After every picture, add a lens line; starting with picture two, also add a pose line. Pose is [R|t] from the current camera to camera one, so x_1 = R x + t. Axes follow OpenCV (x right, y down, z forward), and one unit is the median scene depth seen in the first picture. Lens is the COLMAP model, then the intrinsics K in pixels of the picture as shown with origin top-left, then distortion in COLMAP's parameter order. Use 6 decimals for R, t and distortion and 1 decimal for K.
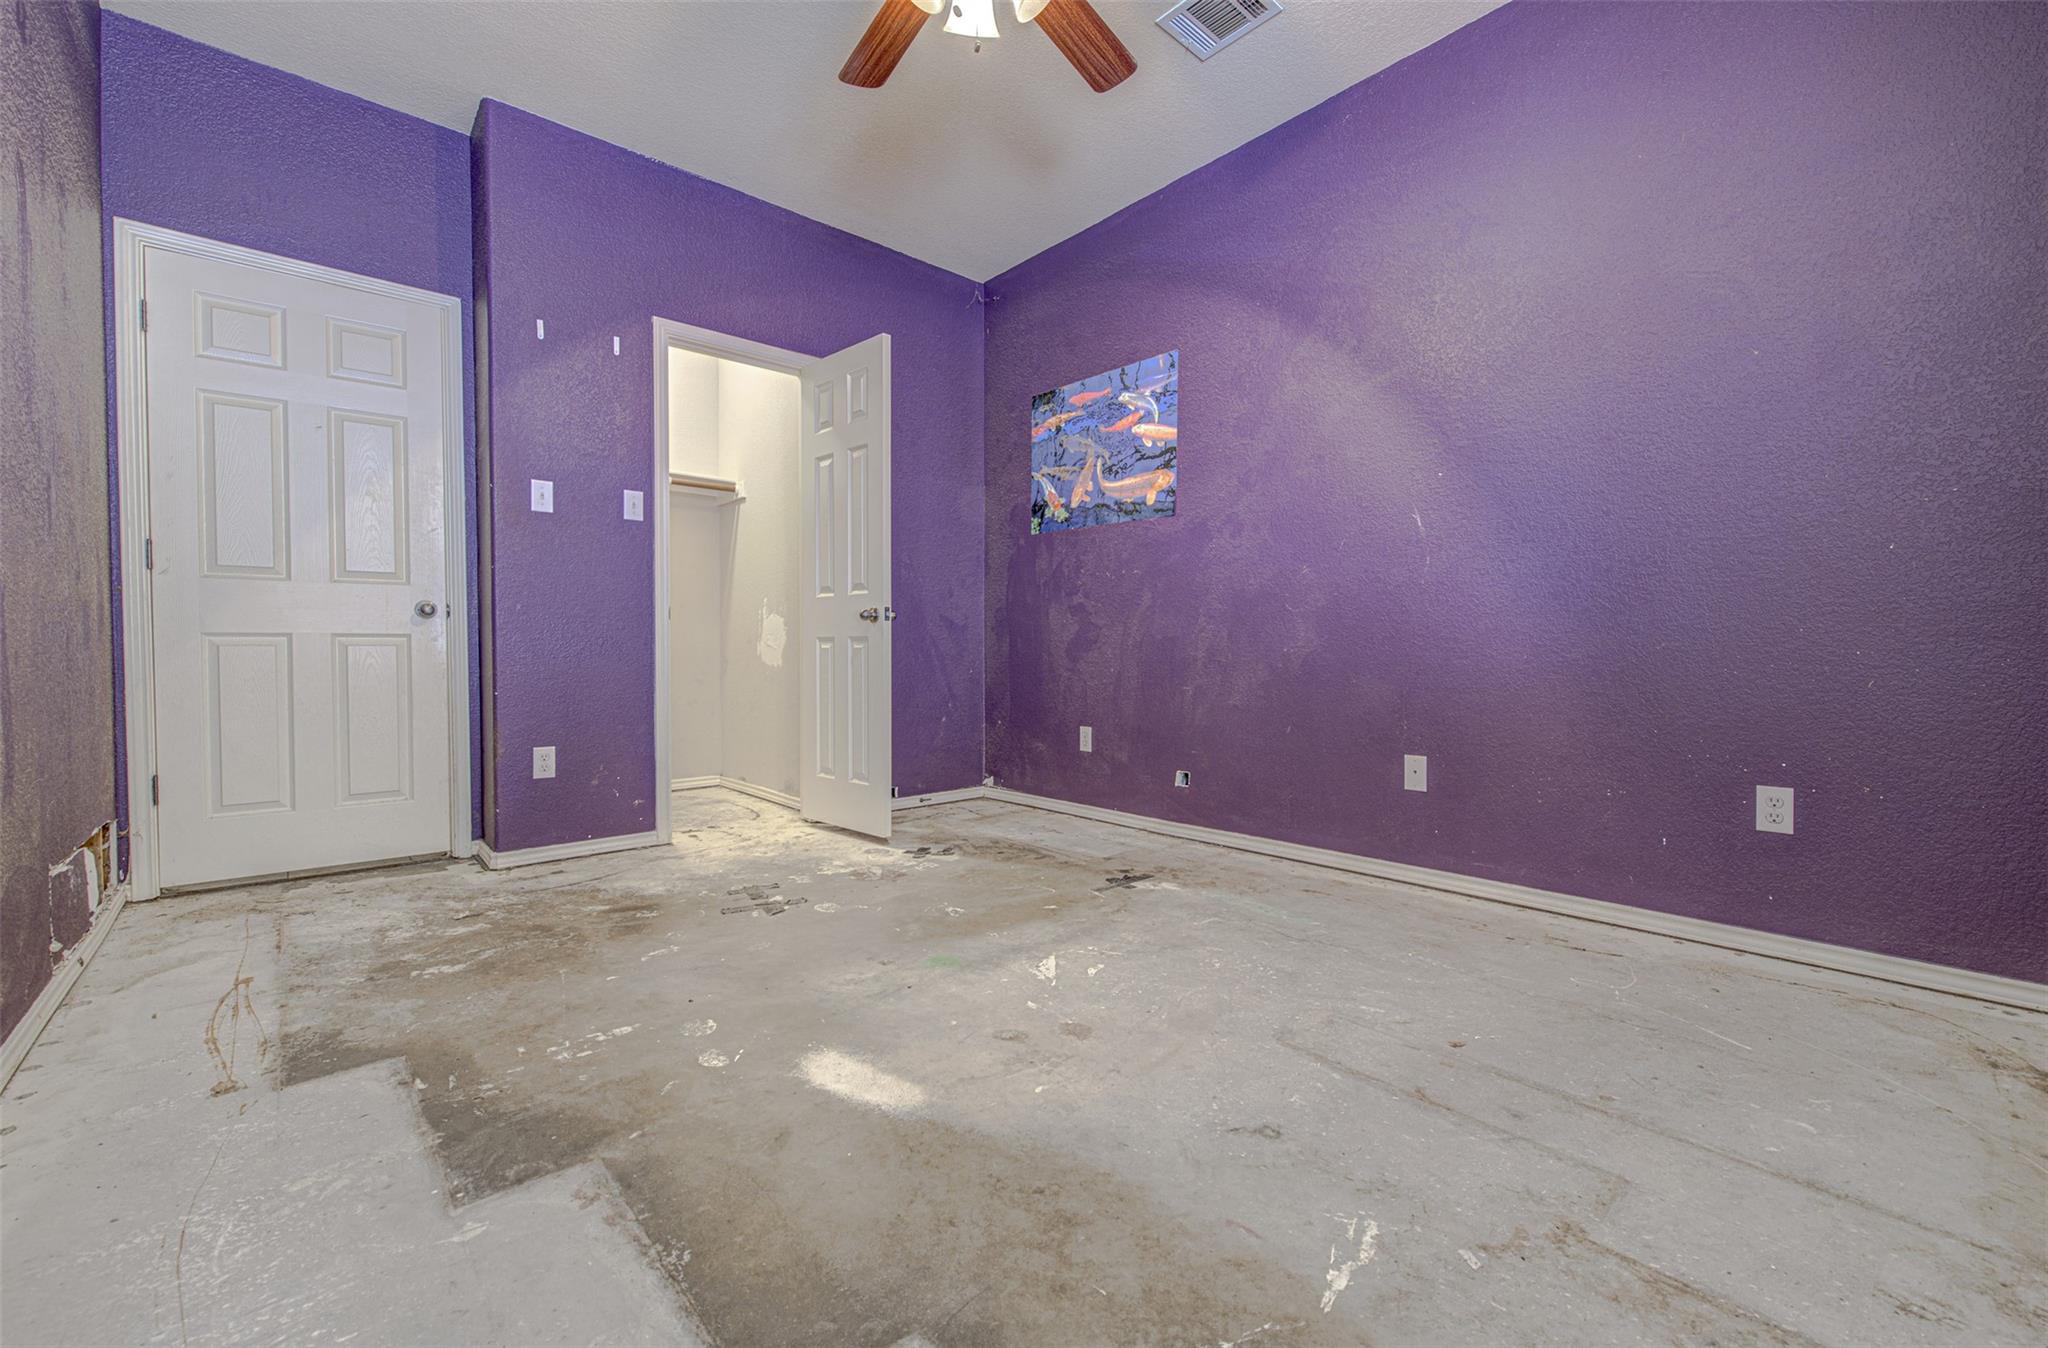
lens RADIAL K [[831.0, 0, 1042.1], [0, 831.0, 669.7], [0, 0, 1]] dist [0.003252, -0.000022]
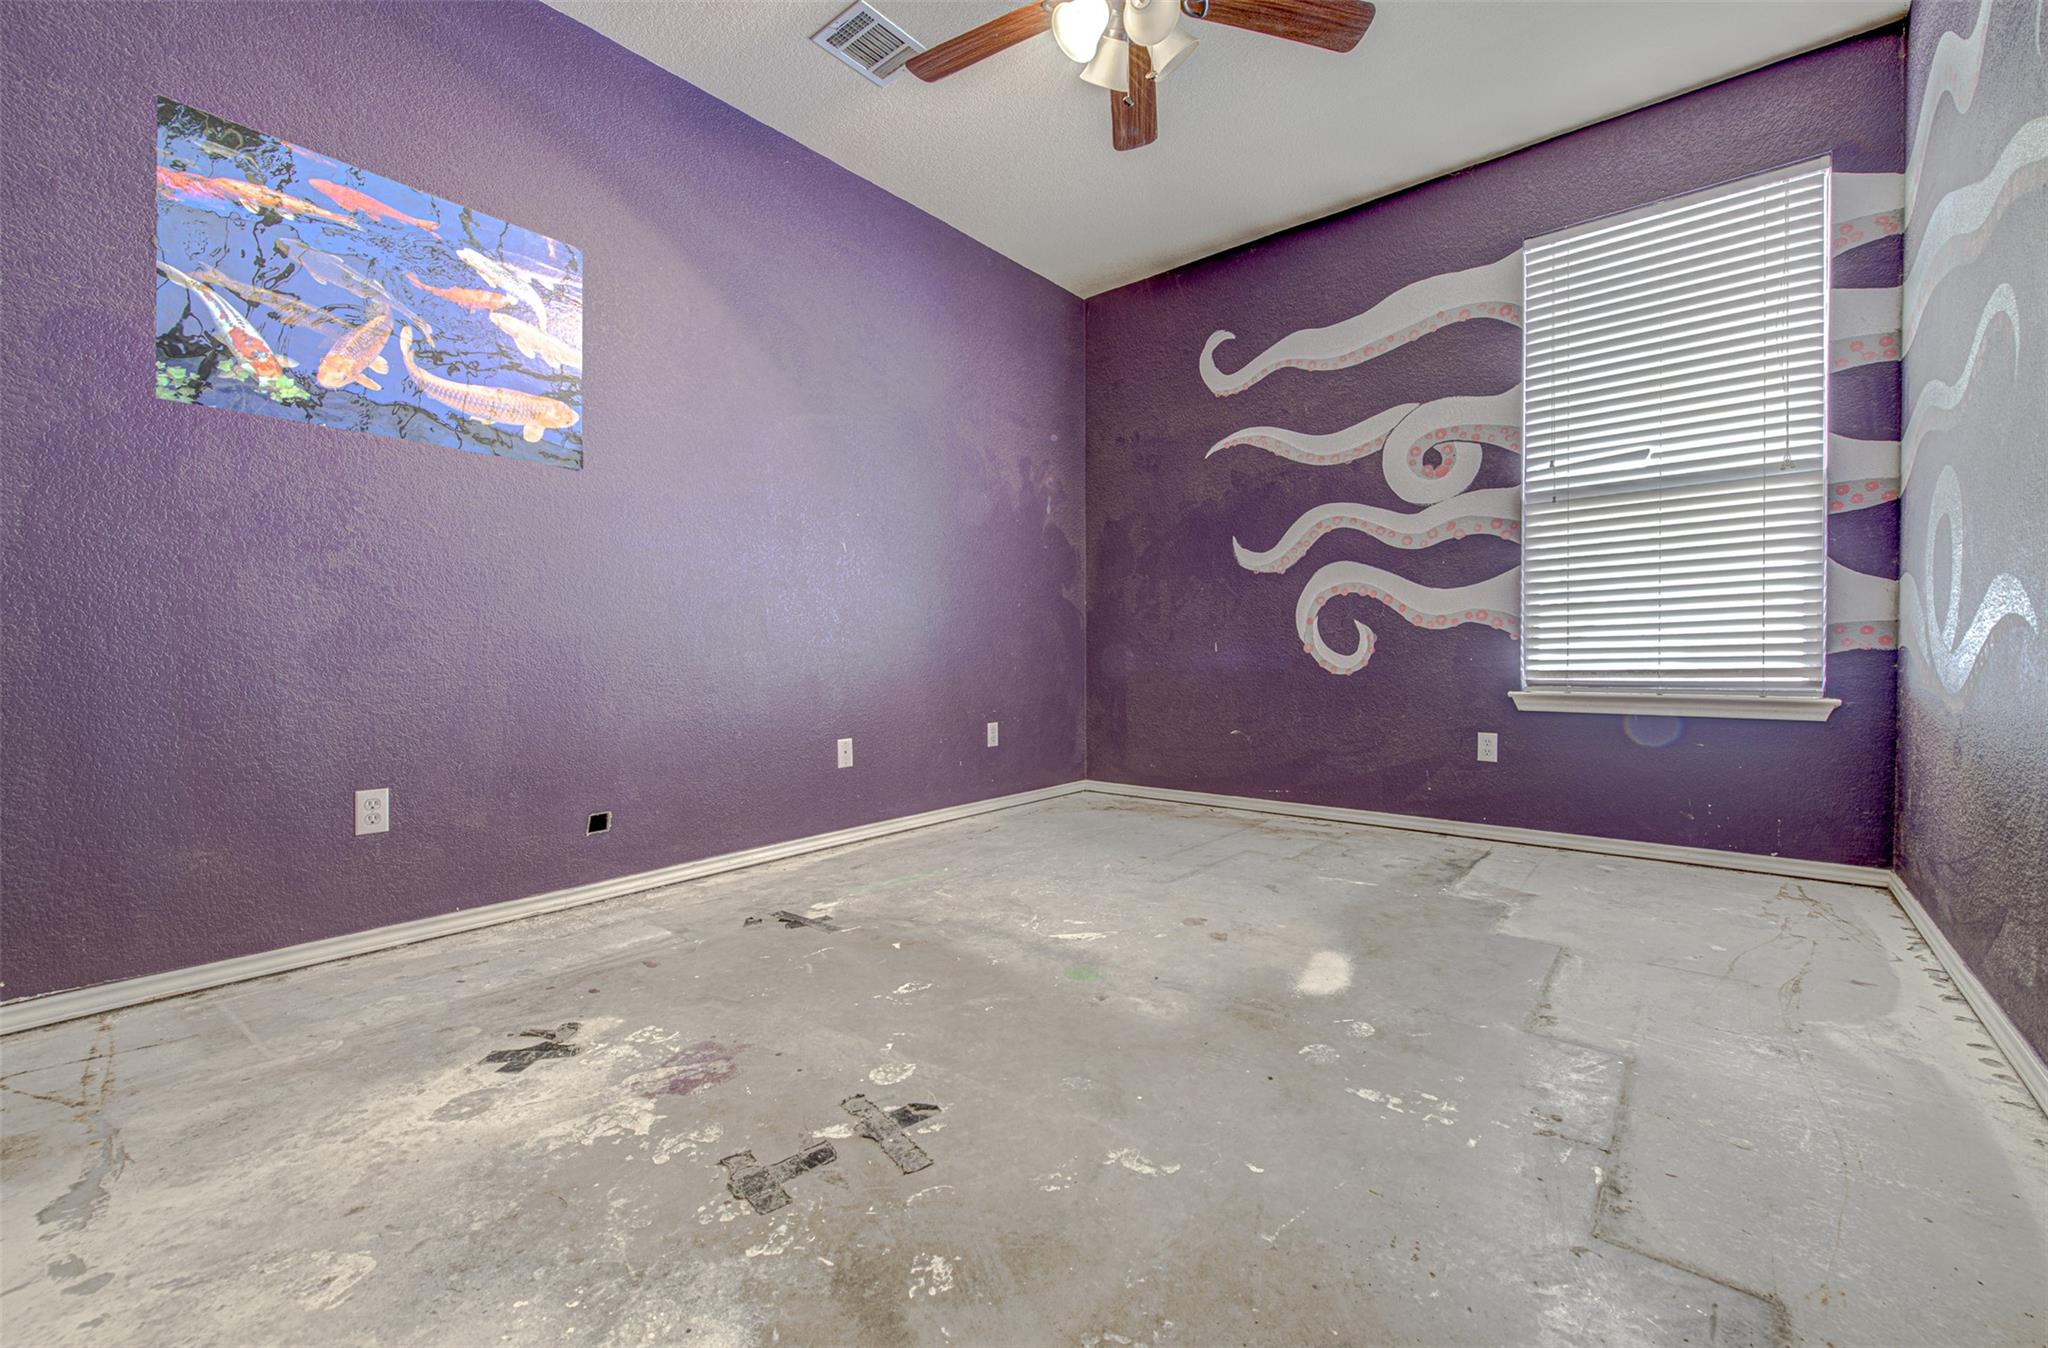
lens RADIAL K [[831.0, 0, 1039.3], [0, 831.0, 661.9], [0, 0, 1]] dist [0.003252, -0.000022]
pose [[-0.146684, -0.006179, 0.989164, -0.724447], [0.030970, 0.999462, 0.010836, -0.012257], [-0.988698, 0.032224, -0.146414, 0.811663]]
